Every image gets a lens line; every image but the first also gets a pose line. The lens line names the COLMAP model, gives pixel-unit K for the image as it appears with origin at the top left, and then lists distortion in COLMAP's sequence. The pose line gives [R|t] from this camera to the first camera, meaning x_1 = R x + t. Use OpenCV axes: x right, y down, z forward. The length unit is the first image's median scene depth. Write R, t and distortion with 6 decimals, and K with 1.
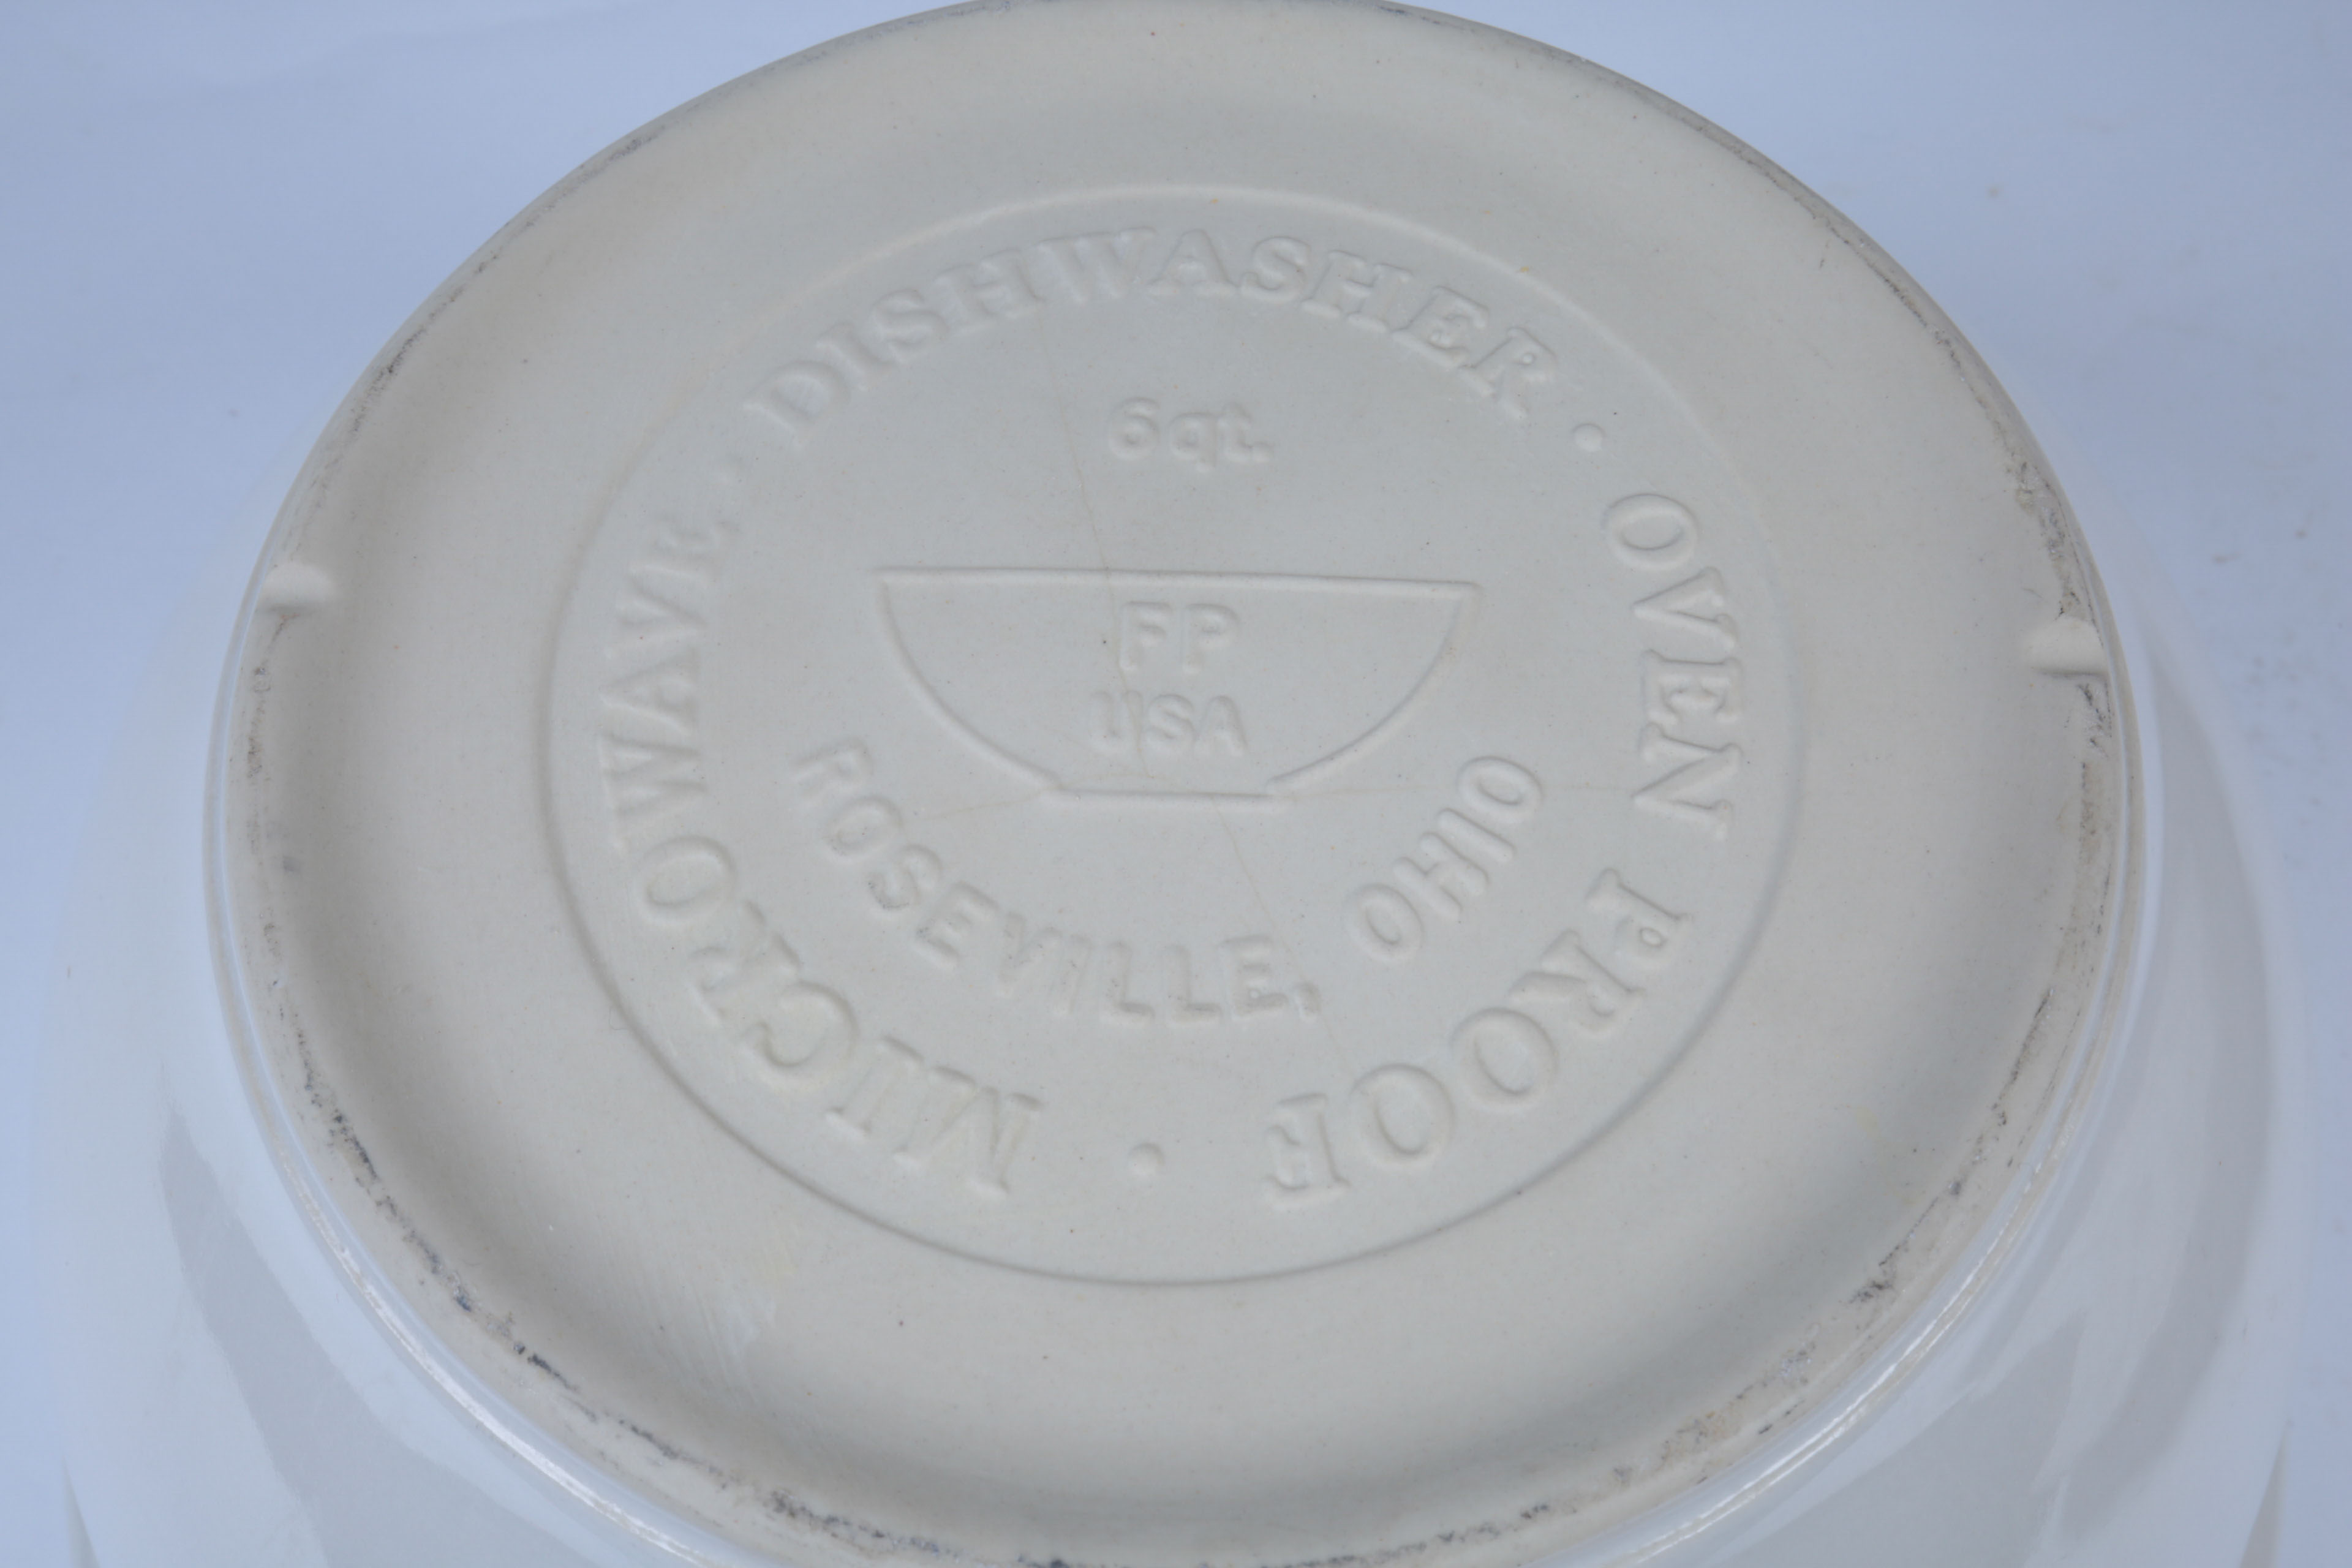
lens RADIAL K [[2164.4, 0, 1174.9], [0, 2164.4, 781.6], [0, 0, 1]] dist [0.030348, 0.000000]
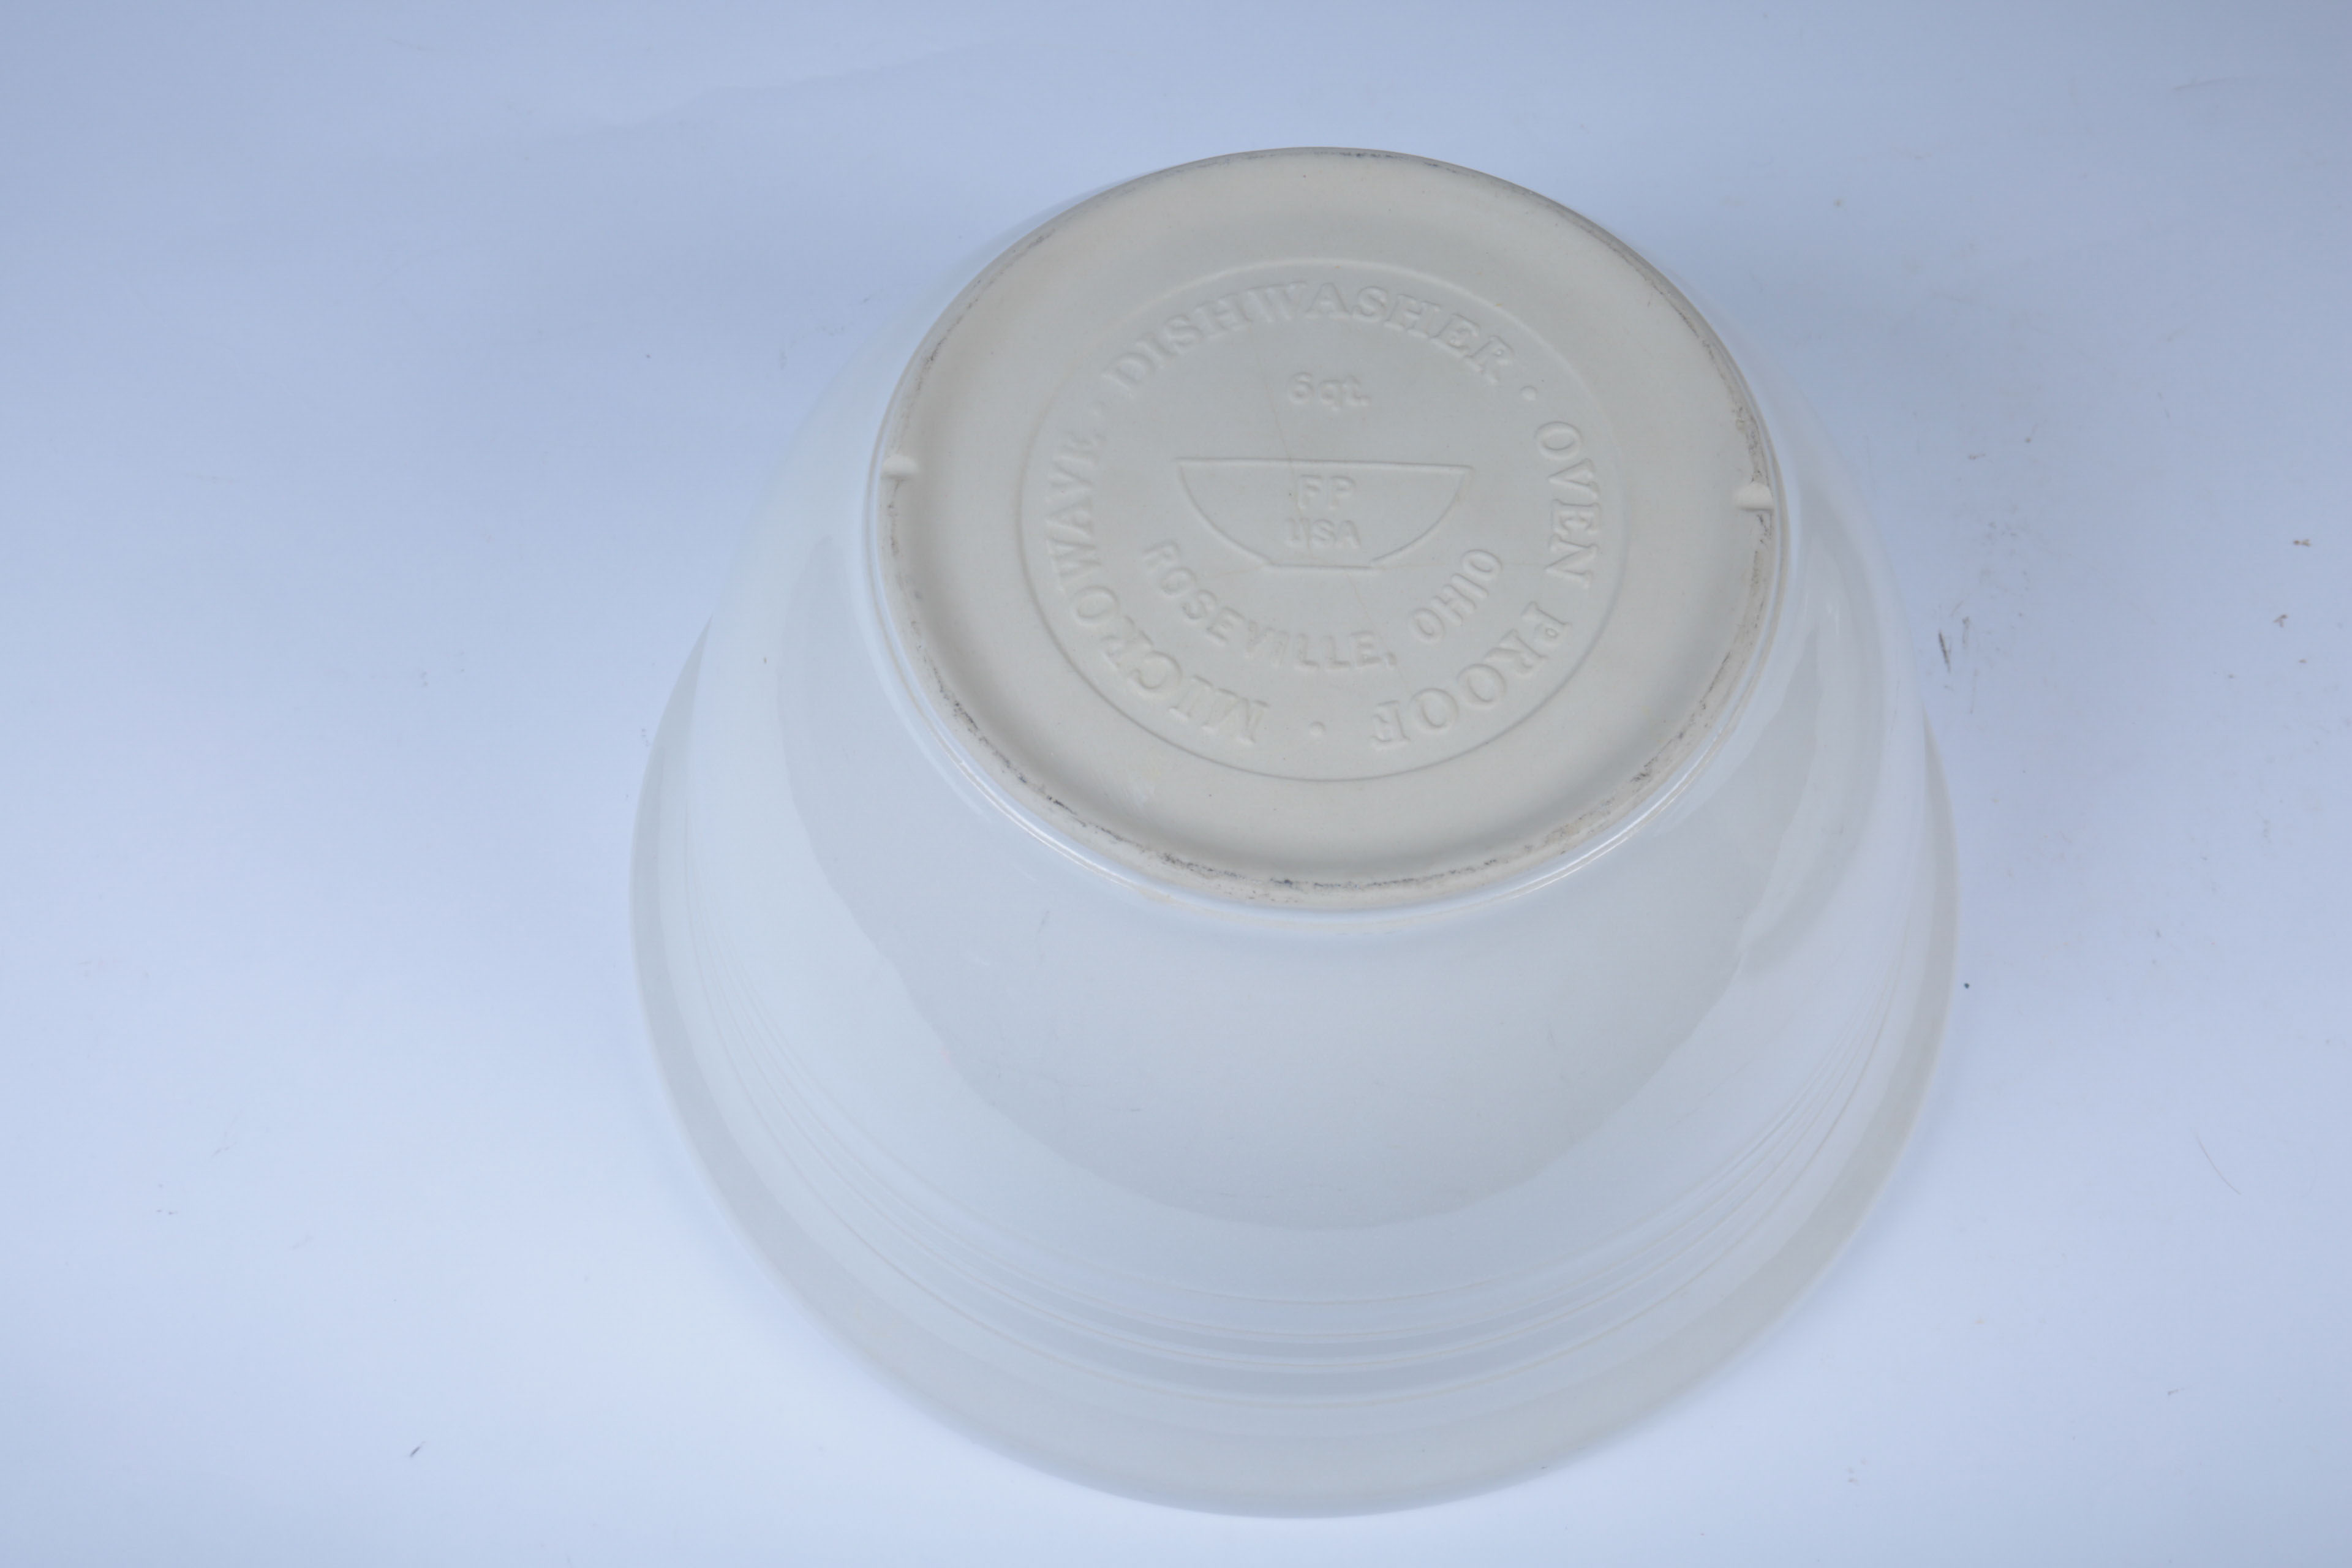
lens RADIAL K [[2164.4, 0, 1182.3], [0, 2164.4, 742.6], [0, 0, 1]] dist [0.030348, 0.000000]
pose [[0.999984, 0.003221, -0.004724, -0.128854], [-0.003086, 0.999598, 0.028192, 0.117706], [0.004813, -0.028177, 0.999591, -1.101102]]
